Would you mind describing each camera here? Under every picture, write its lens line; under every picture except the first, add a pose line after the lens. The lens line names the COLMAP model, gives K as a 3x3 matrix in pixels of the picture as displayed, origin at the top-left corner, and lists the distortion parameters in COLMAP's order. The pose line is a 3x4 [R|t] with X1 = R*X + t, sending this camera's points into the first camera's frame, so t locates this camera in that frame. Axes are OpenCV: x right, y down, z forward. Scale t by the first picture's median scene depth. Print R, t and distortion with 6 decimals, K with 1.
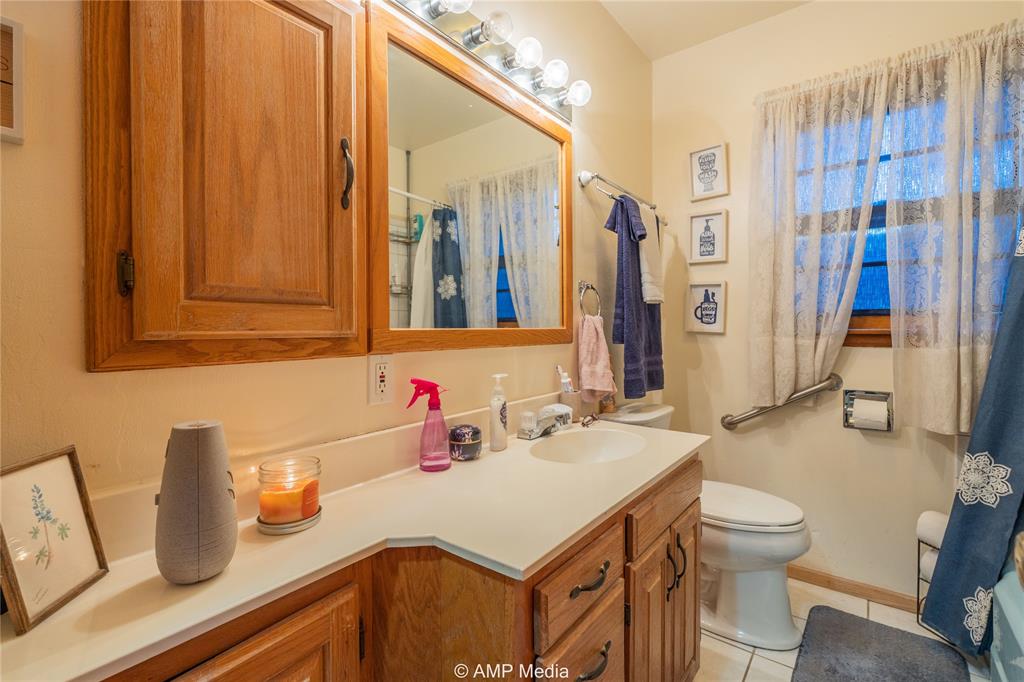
lens RADIAL K [[452.7, 0, 516.4], [0, 452.7, 332.4], [0, 0, 1]] dist [-0.000200, 0.000030]
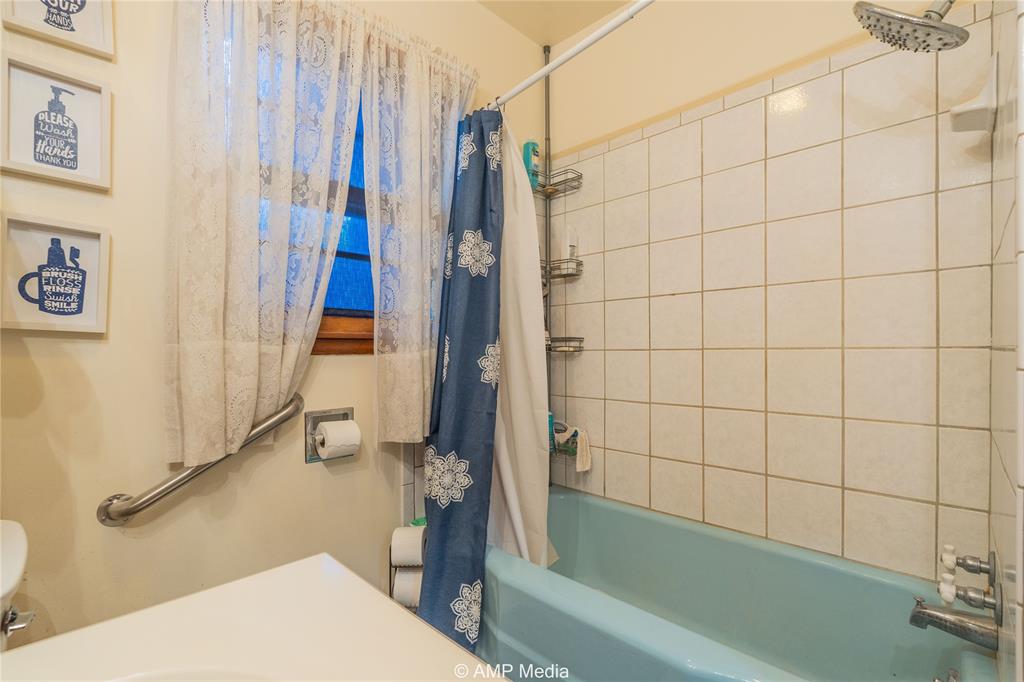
lens RADIAL K [[460.4, 0, 513.3], [0, 460.4, 353.7], [0, 0, 1]] dist [-0.000062, -0.000281]
pose [[0.105328, -0.004790, 0.994426, 0.003790], [0.012034, 0.999921, 0.003542, 0.030144], [-0.994365, 0.011594, 0.105378, 0.575374]]
